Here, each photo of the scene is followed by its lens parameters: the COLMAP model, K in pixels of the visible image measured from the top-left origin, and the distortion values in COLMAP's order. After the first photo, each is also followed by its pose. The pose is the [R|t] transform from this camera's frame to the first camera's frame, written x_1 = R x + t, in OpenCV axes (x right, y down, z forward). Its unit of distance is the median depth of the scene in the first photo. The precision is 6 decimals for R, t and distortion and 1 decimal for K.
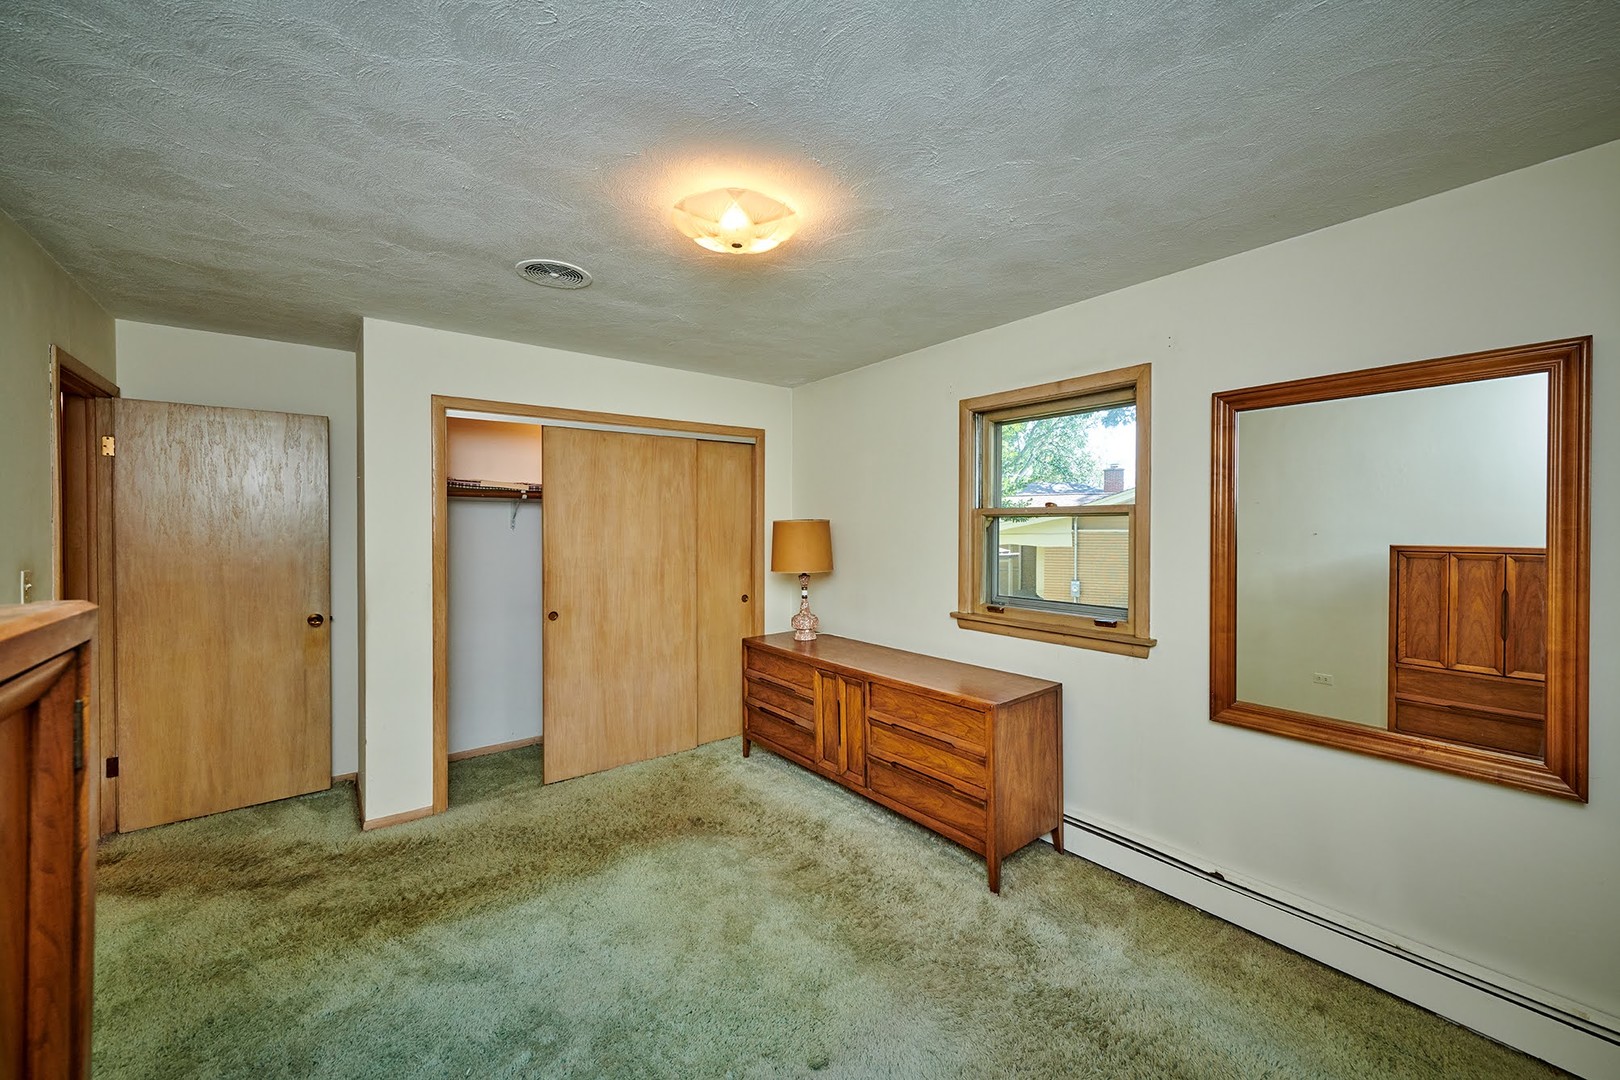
lens RADIAL K [[640.7, 0, 810.0], [0, 640.7, 540.0], [0, 0, 1]] dist [0.000322, 0.000011]
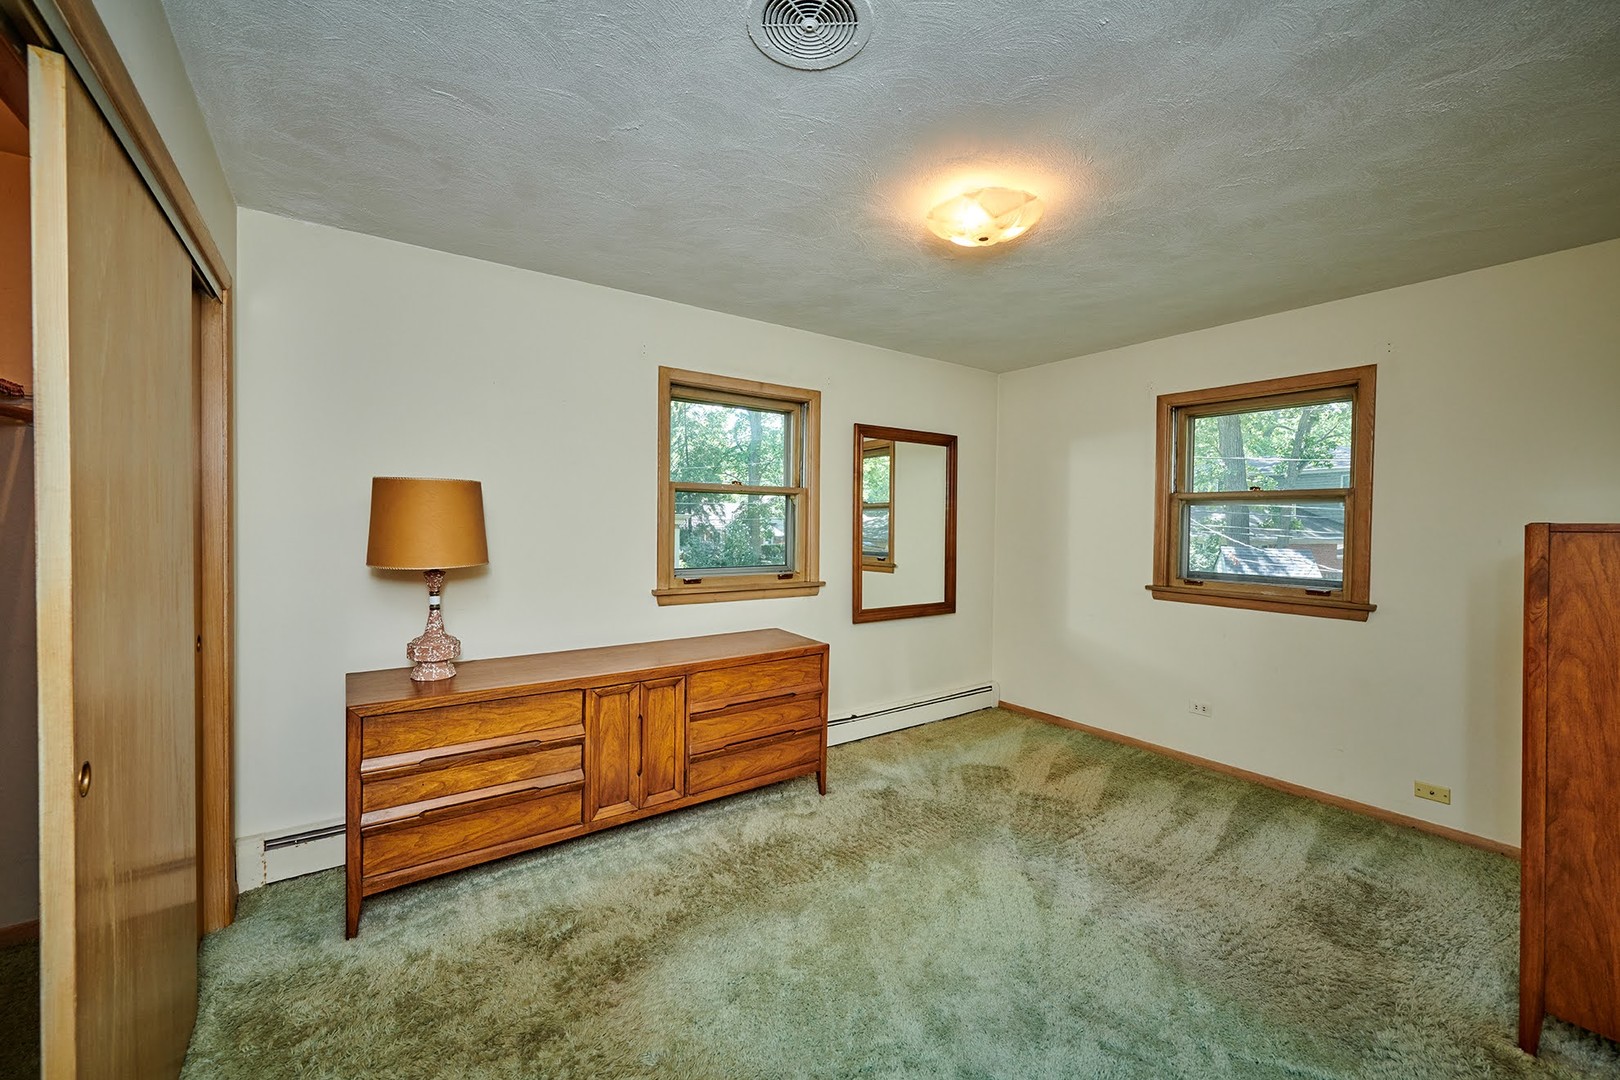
lens RADIAL K [[640.7, 0, 810.0], [0, 640.7, 540.0], [0, 0, 1]] dist [0.000322, 0.000011]
pose [[0.031792, -0.027436, 0.999118, -0.773954], [0.011736, 0.999565, 0.027075, 0.017489], [-0.999426, 0.010865, 0.032100, 0.809094]]
